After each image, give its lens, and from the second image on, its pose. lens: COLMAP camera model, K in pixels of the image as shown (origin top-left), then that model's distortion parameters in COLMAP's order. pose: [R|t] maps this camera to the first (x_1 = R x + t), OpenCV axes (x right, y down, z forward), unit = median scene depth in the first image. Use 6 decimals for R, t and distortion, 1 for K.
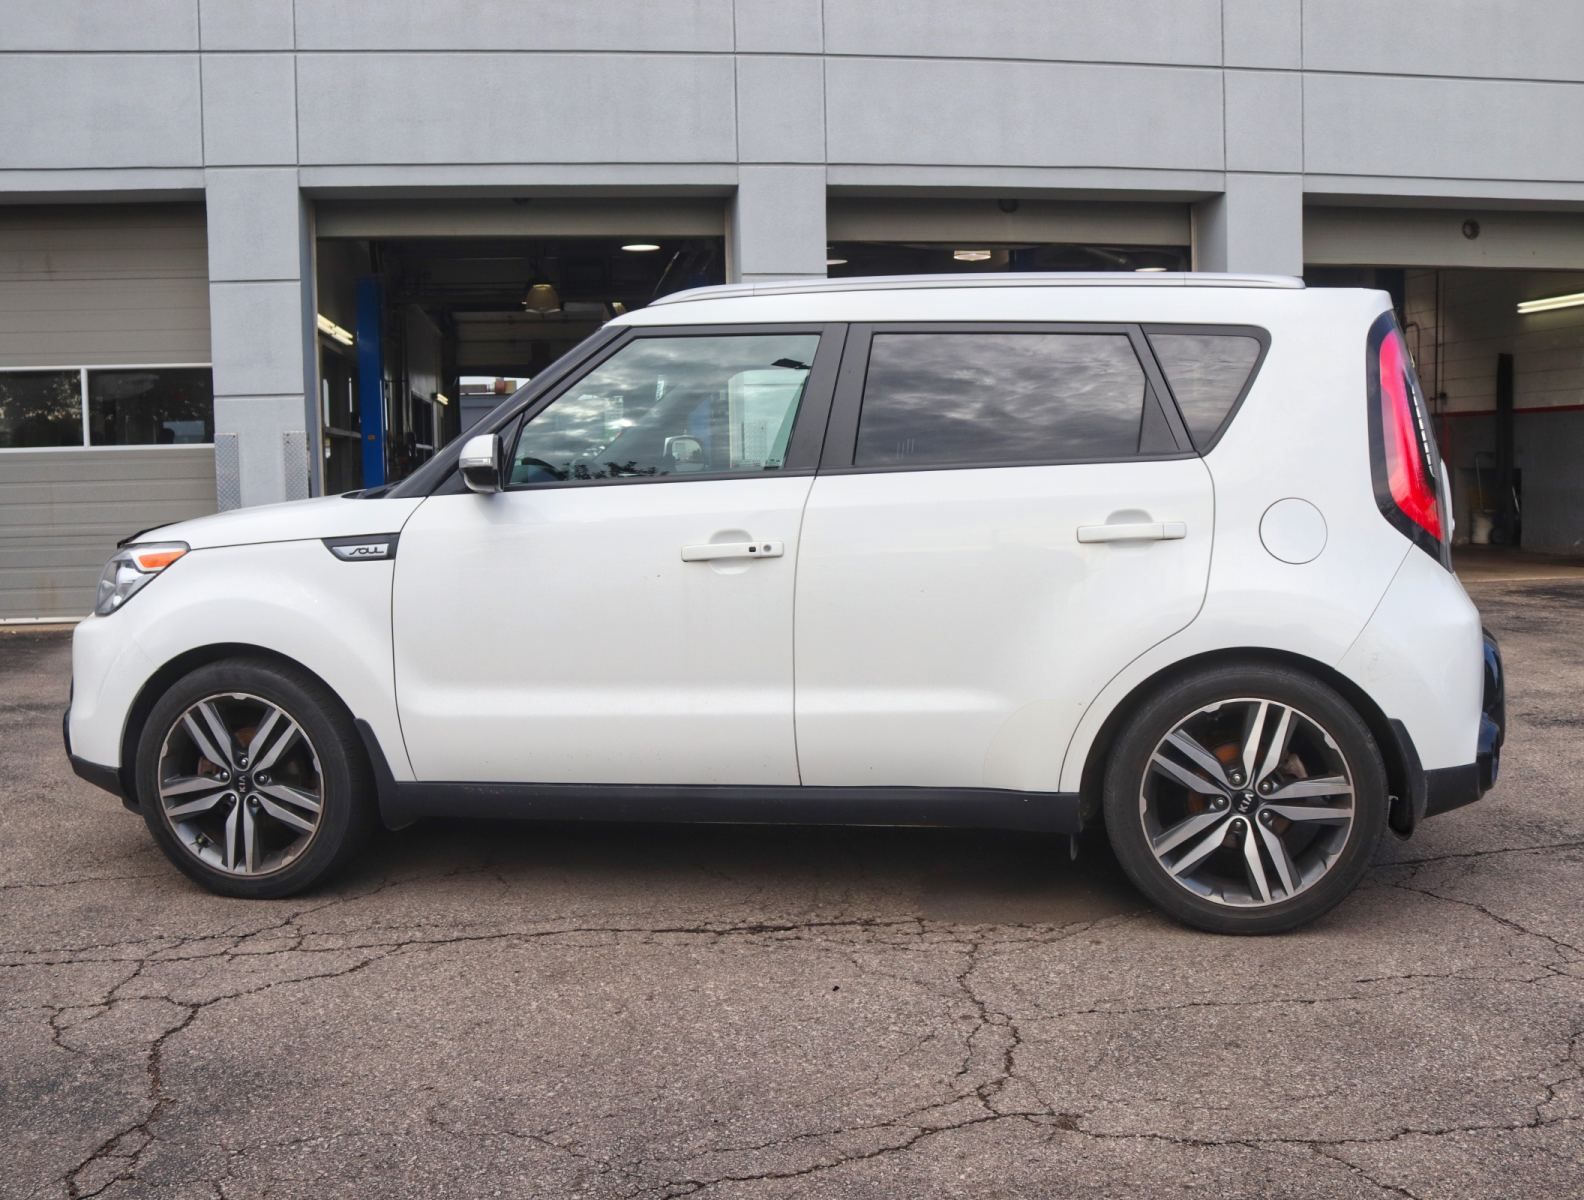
lens RADIAL K [[1659.9, 0, 792.0], [0, 1659.9, 600.0], [0, 0, 1]] dist [-0.054241, -0.008709]
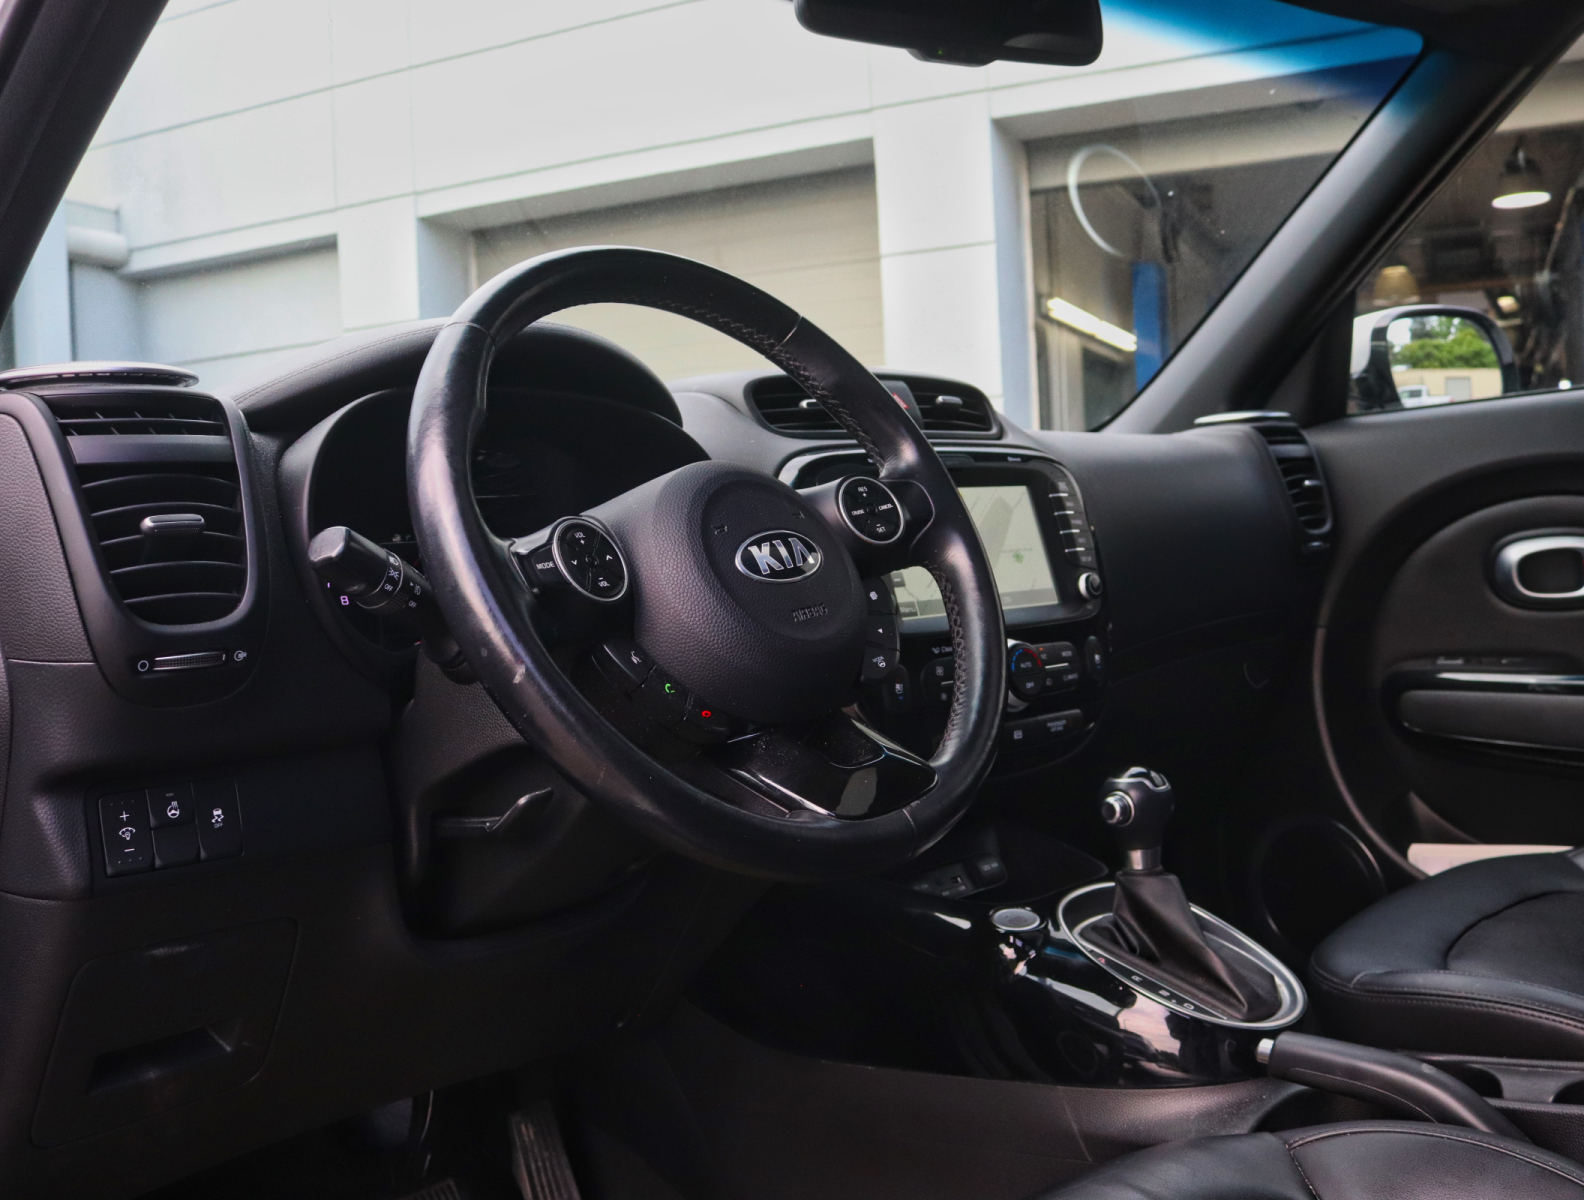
lens RADIAL K [[1497.0, 0, 792.0], [0, 1497.0, 600.0], [0, 0, 1]] dist [-0.158409, 0.129775]
pose [[0.833234, 0.002189, -0.552917, -0.007346], [-0.016219, 0.999659, -0.020485, -0.018855], [0.552683, 0.026036, 0.832985, 0.403649]]
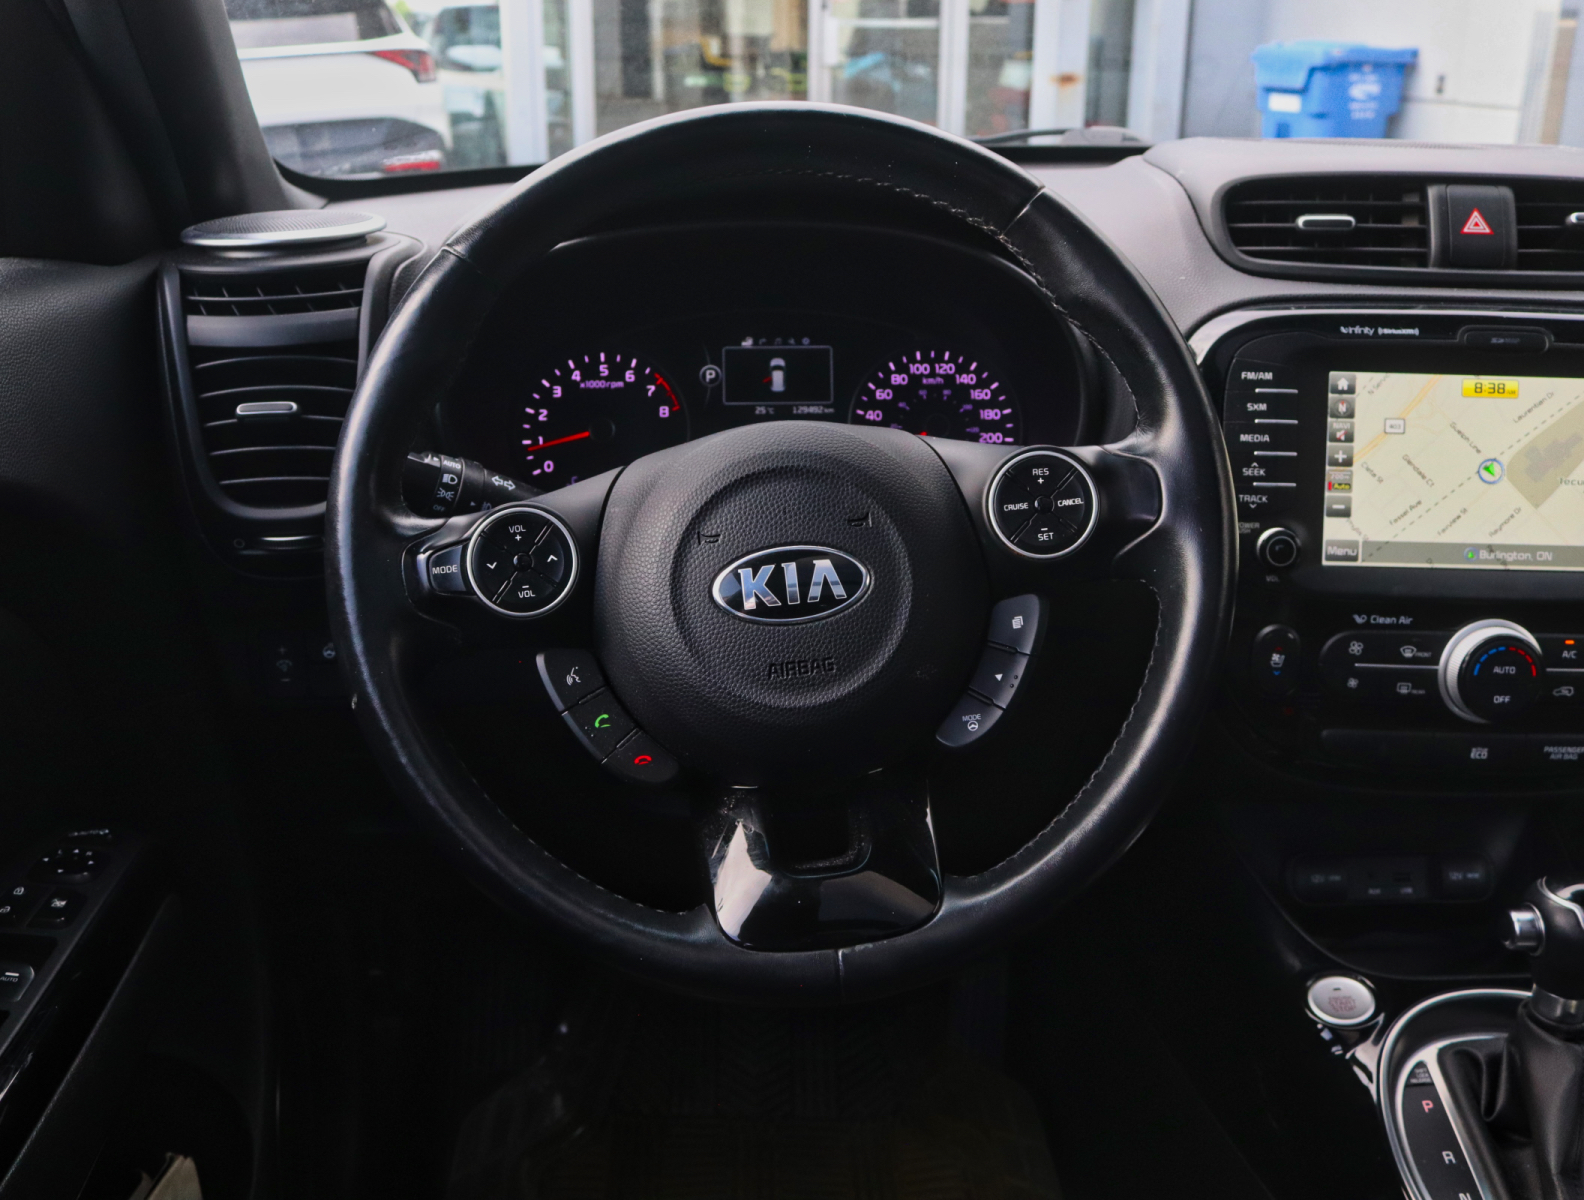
lens RADIAL K [[1497.0, 0, 792.0], [0, 1497.0, 600.0], [0, 0, 1]] dist [-0.158409, 0.129775]
pose [[0.228067, 0.375388, -0.898370, 0.001901], [-0.093661, 0.926867, 0.363518, -0.042151], [0.969130, 0.001236, 0.246547, 0.450559]]
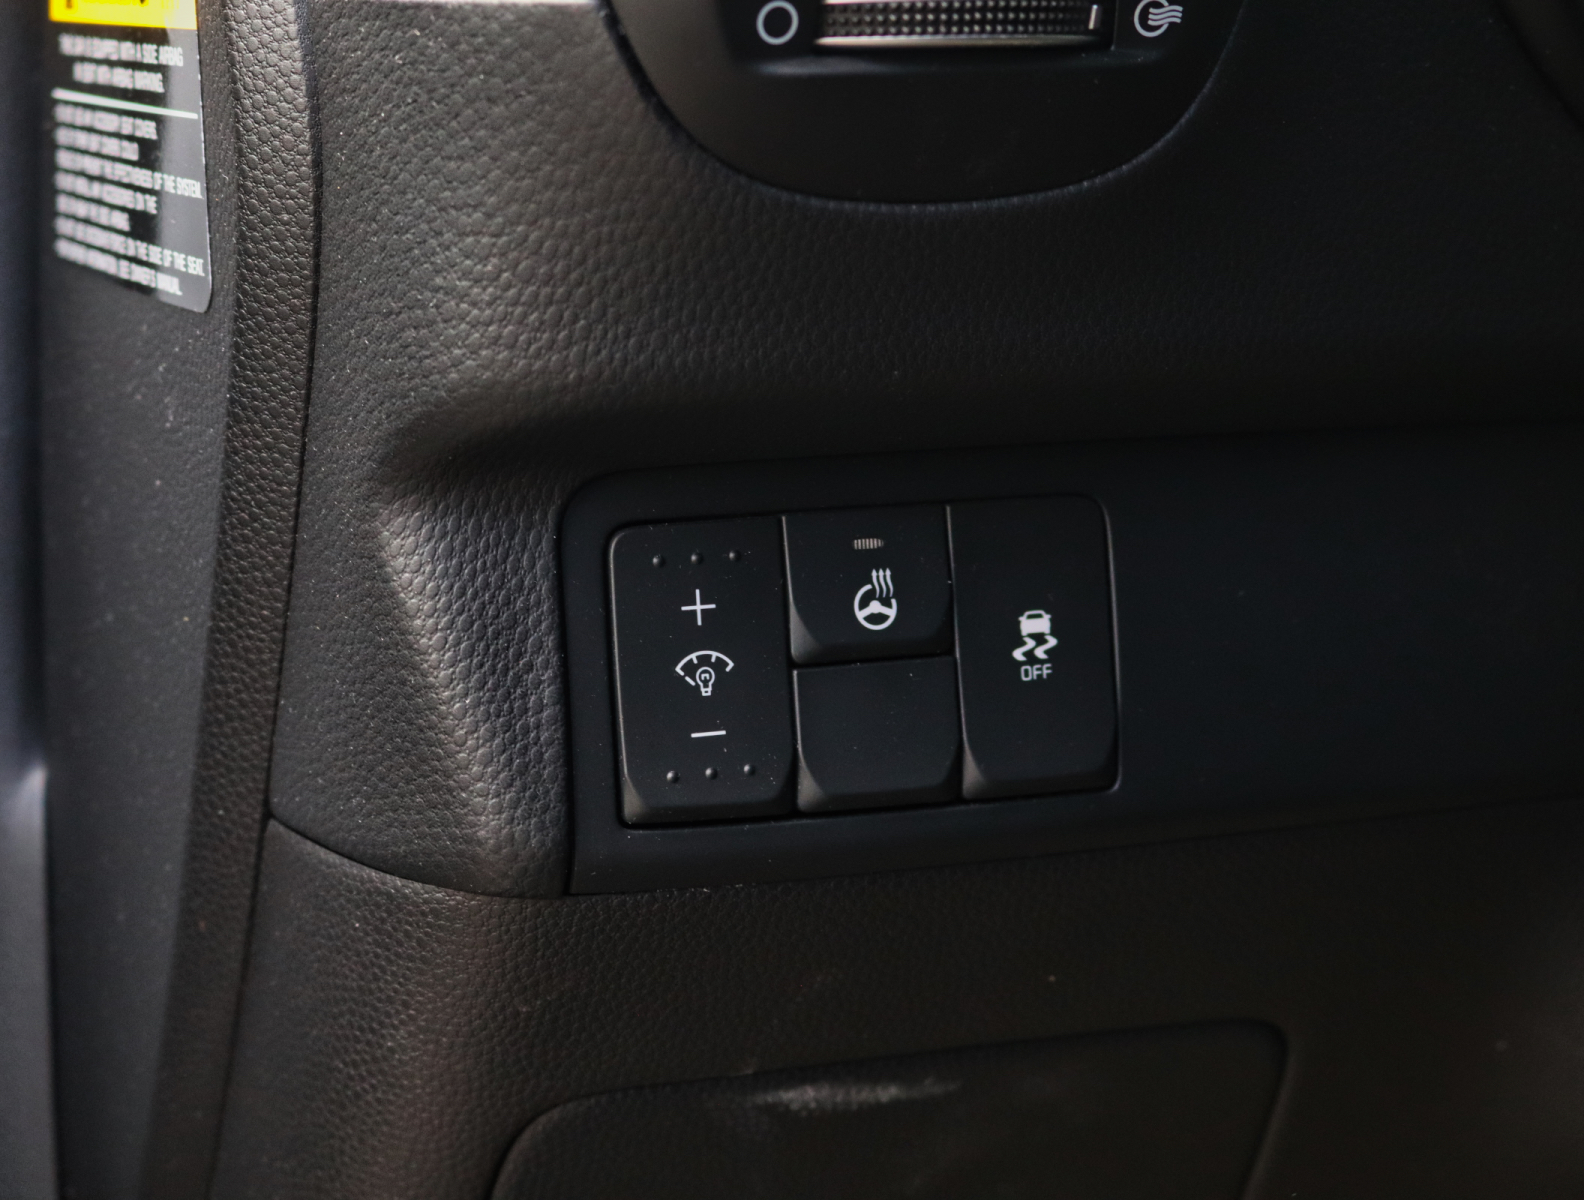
lens RADIAL K [[3297.8, 0, 792.0], [0, 3297.8, 600.0], [0, 0, 1]] dist [-0.050247, -0.110277]
pose [[0.491949, 0.144779, -0.858502, -0.035062], [-0.068079, 0.989454, 0.127851, -0.015065], [0.867958, -0.004450, 0.496617, 0.423912]]
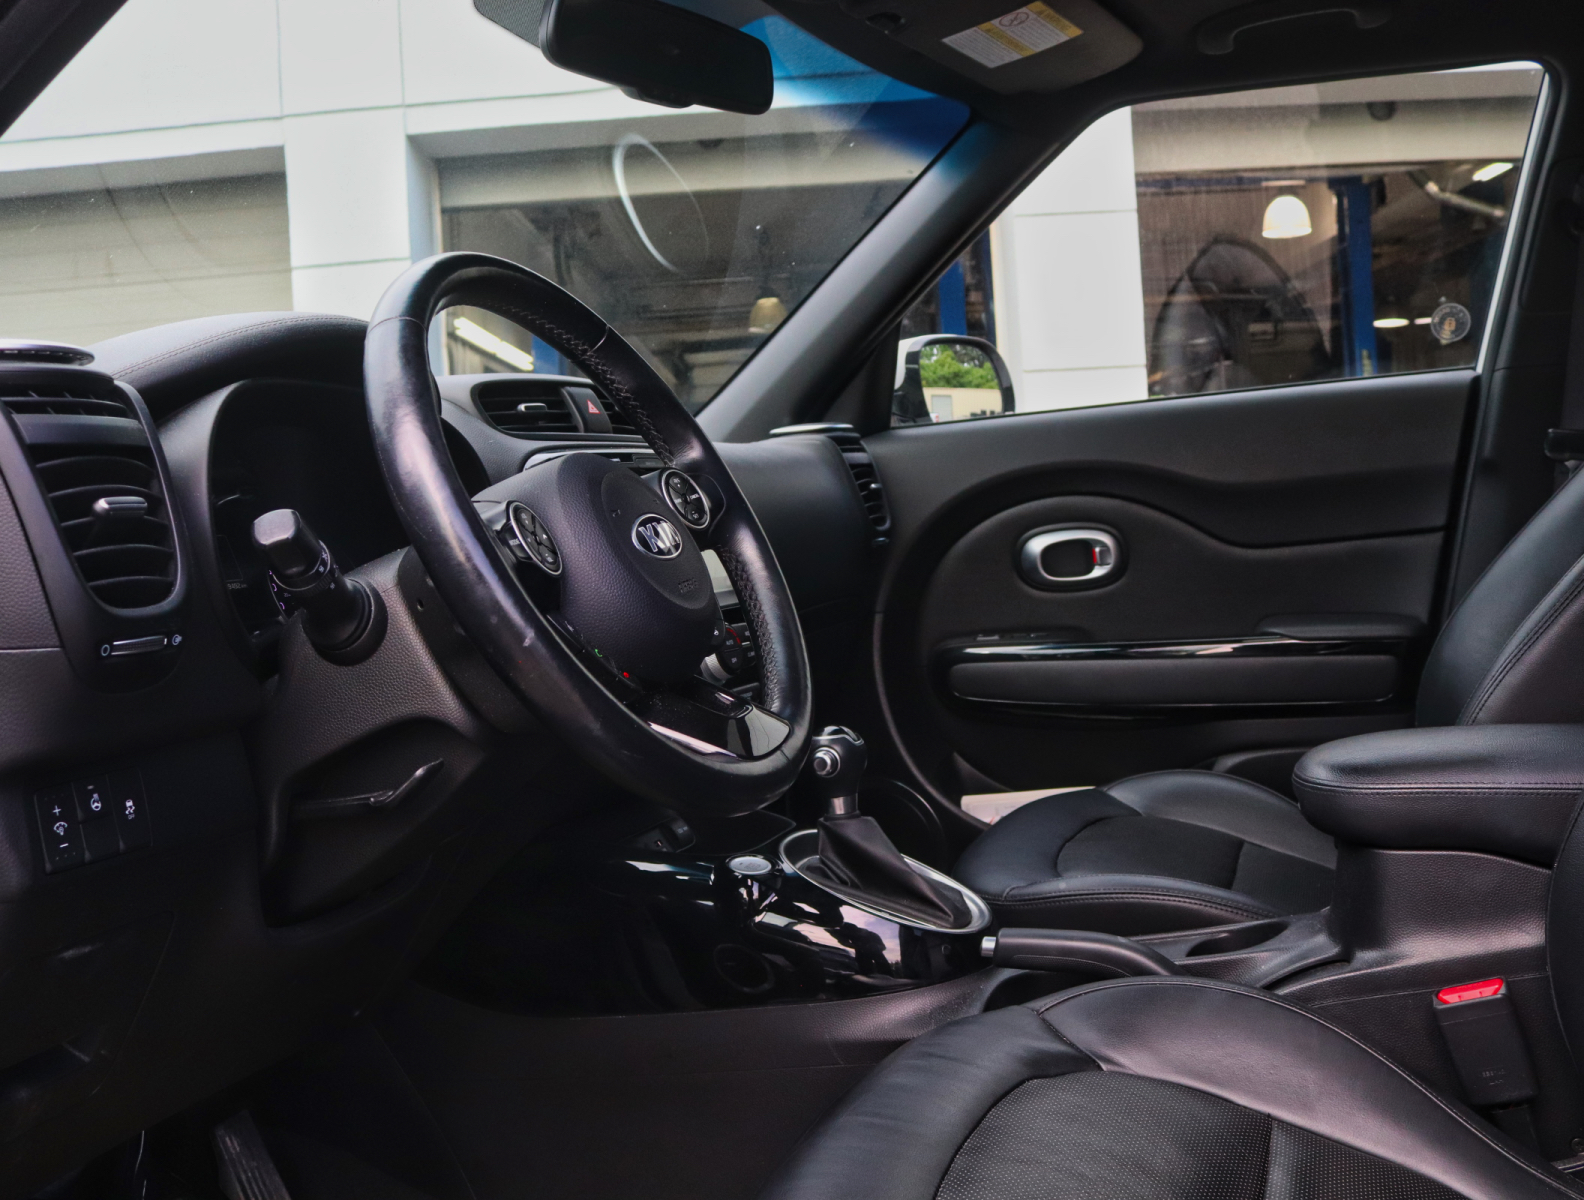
lens RADIAL K [[1497.0, 0, 792.0], [0, 1497.0, 600.0], [0, 0, 1]] dist [-0.158409, 0.129775]
pose [[0.986258, -0.030965, -0.162284, -0.027647], [0.026168, 0.999158, -0.031611, -0.016152], [0.163127, 0.026930, 0.986238, 0.383908]]
